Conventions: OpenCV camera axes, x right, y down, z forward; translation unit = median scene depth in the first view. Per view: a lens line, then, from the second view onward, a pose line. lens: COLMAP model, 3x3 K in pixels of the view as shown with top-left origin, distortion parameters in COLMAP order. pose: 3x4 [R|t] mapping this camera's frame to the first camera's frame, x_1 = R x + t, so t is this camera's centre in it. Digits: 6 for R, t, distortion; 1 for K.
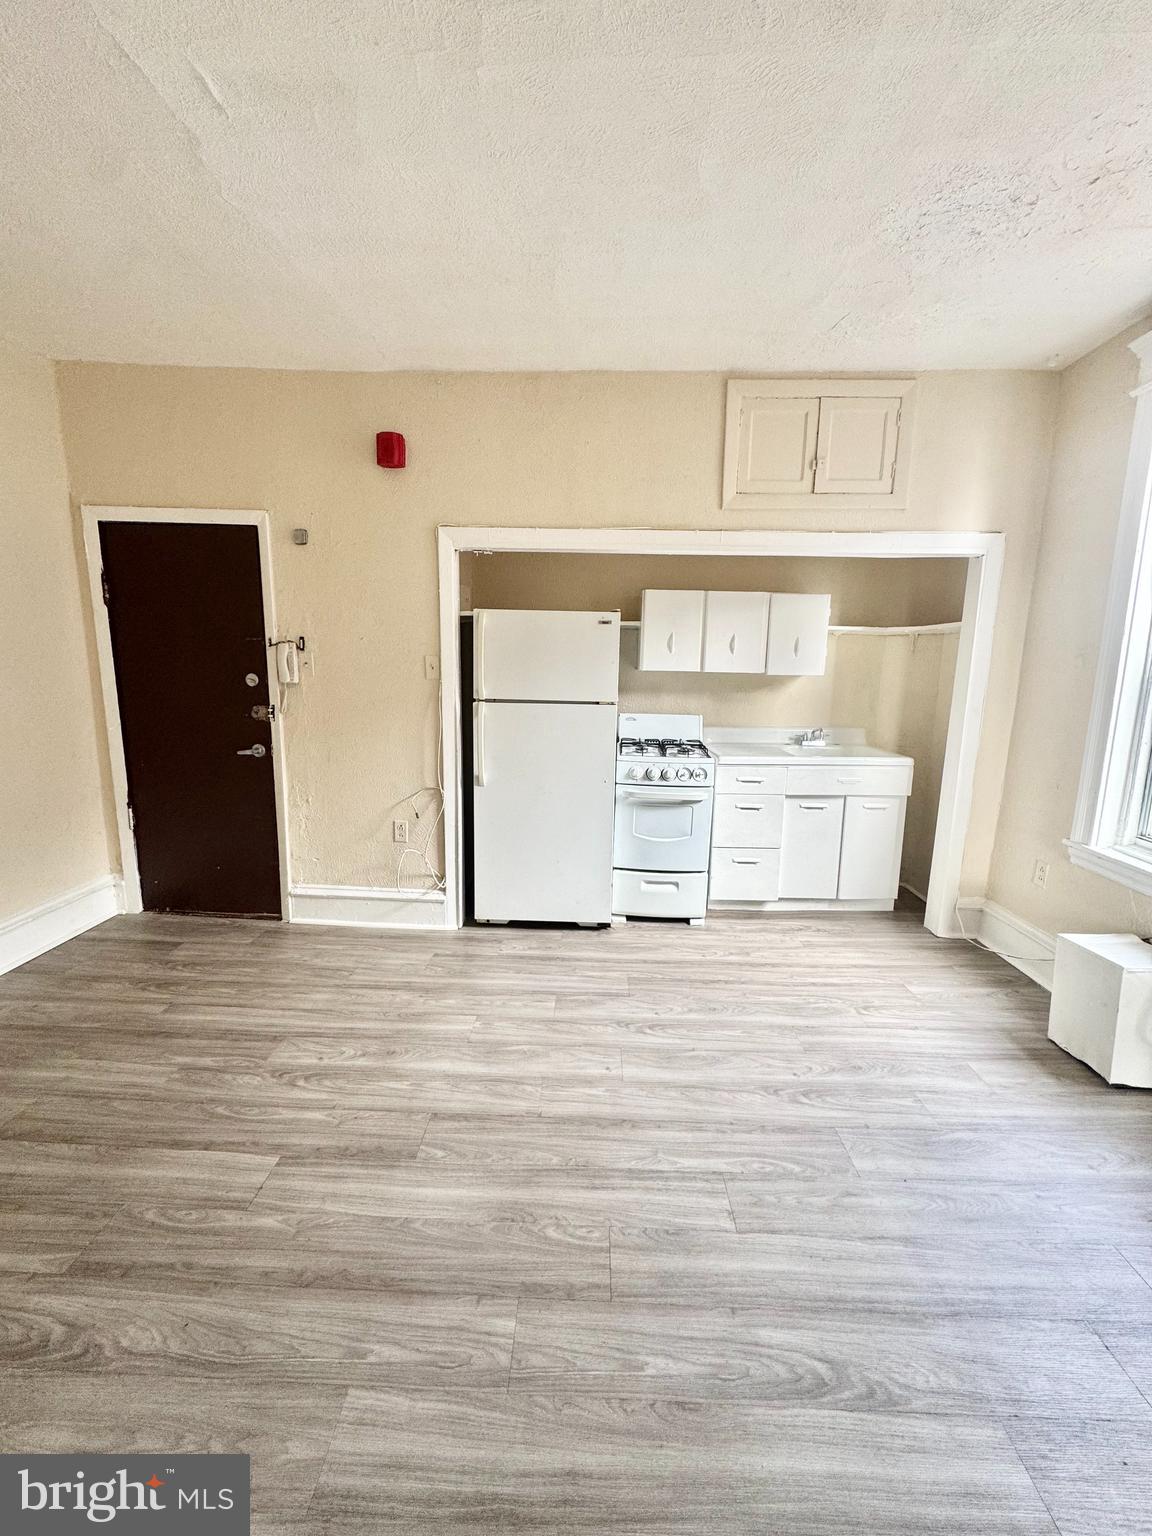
lens RADIAL K [[617.9, 0, 579.7], [0, 617.9, 768.8], [0, 0, 1]] dist [-0.000230, 0.000118]
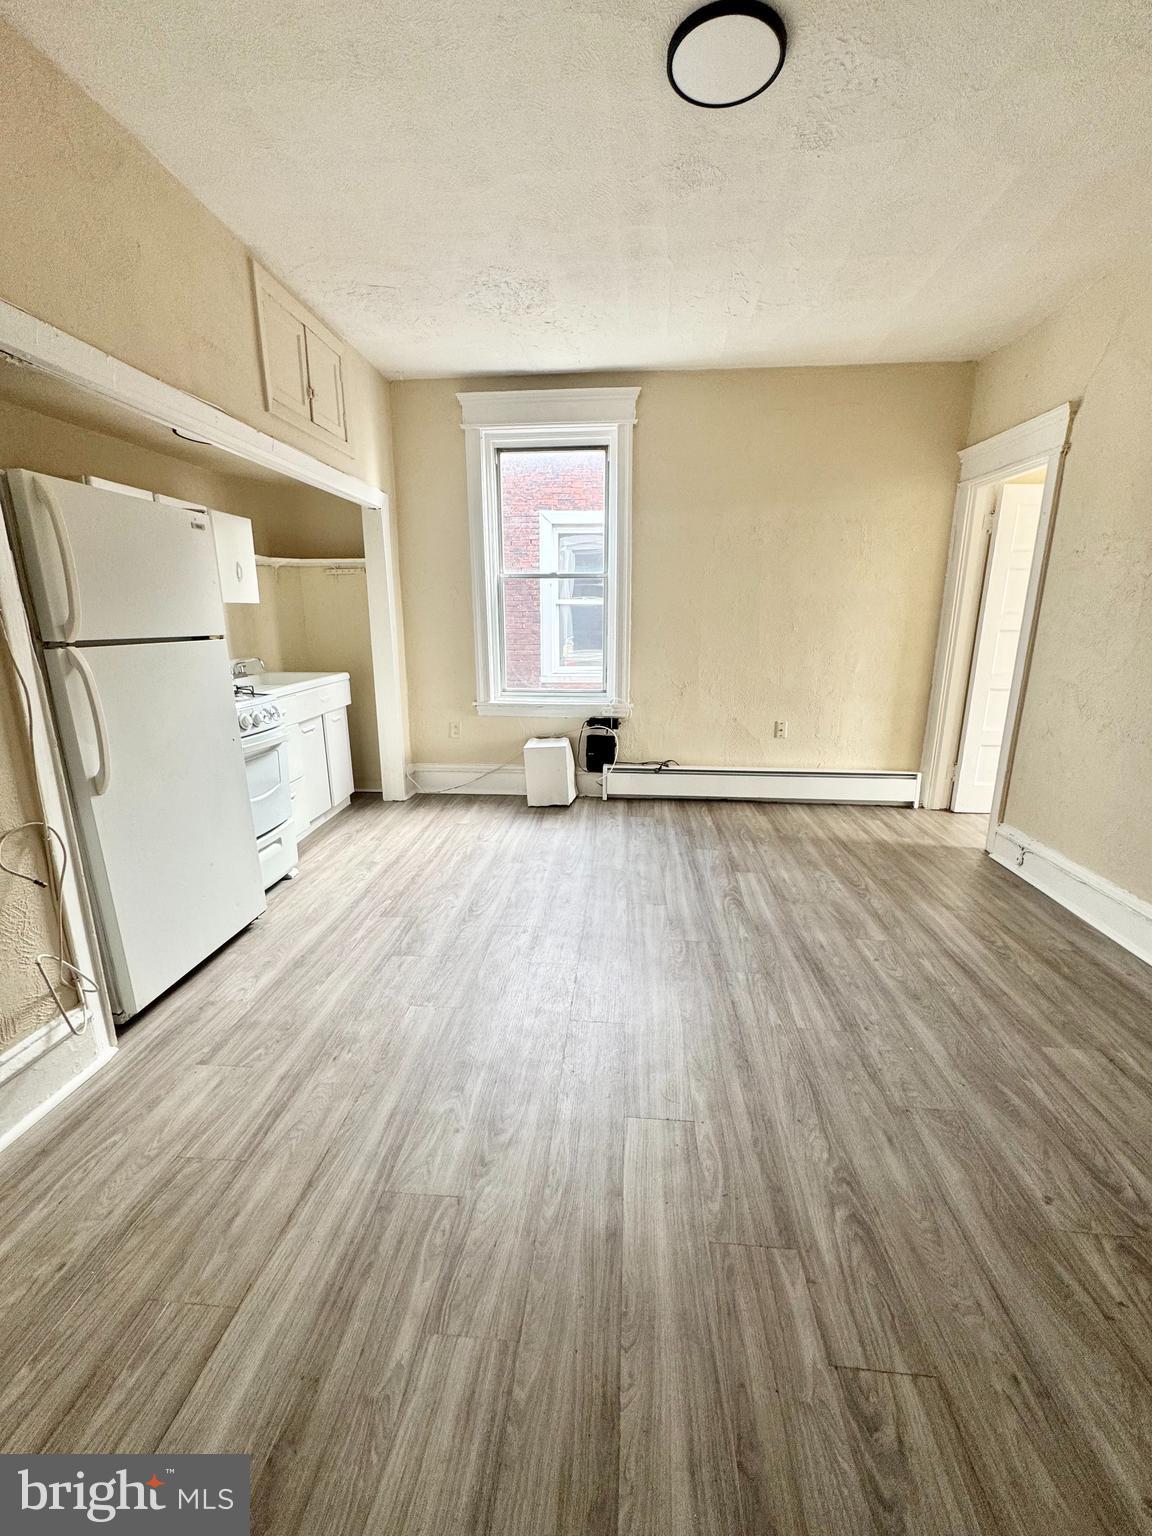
lens RADIAL K [[617.9, 0, 579.7], [0, 617.9, 768.8], [0, 0, 1]] dist [-0.000230, 0.000118]
pose [[0.047182, -0.257504, 0.965125, -0.819516], [0.168746, 0.954369, 0.246384, -0.073170], [-0.984530, 0.151236, 0.088482, 0.596700]]
